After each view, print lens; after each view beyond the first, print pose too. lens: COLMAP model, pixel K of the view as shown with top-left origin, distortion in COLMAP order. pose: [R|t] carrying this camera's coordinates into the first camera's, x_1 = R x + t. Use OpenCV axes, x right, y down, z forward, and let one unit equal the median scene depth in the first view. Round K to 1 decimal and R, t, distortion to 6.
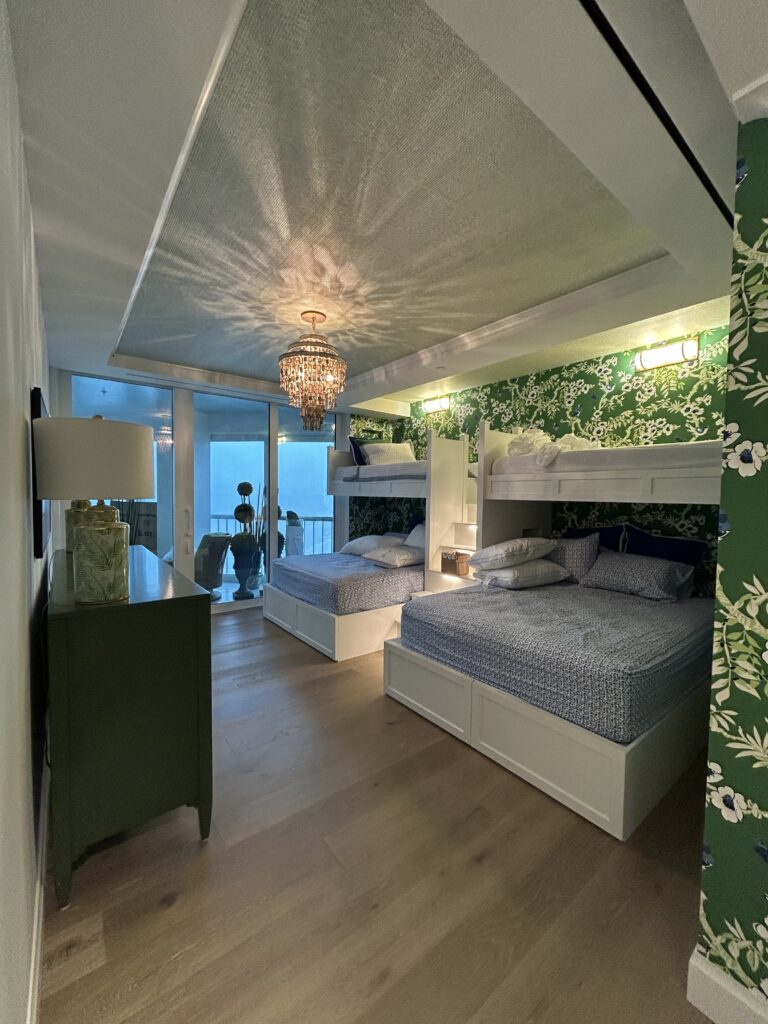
lens RADIAL K [[413.5, 0, 385.1], [0, 413.5, 513.0], [0, 0, 1]] dist [-0.002433, -0.000394]
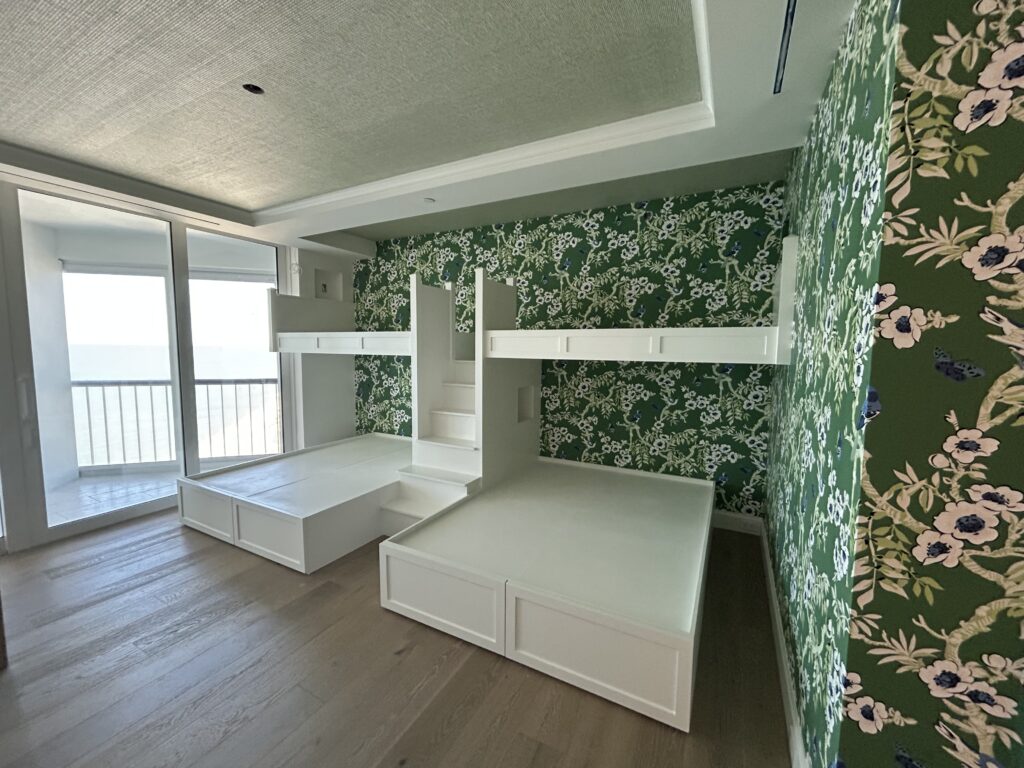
lens RADIAL K [[413.5, 0, 511.0], [0, 413.5, 382.0], [0, 0, 1]] dist [-0.002433, -0.000394]
pose [[0.914151, -0.042116, 0.403180, -0.202383], [0.023678, 0.998438, 0.050610, -0.077441], [-0.404681, -0.036718, 0.913720, 0.523325]]
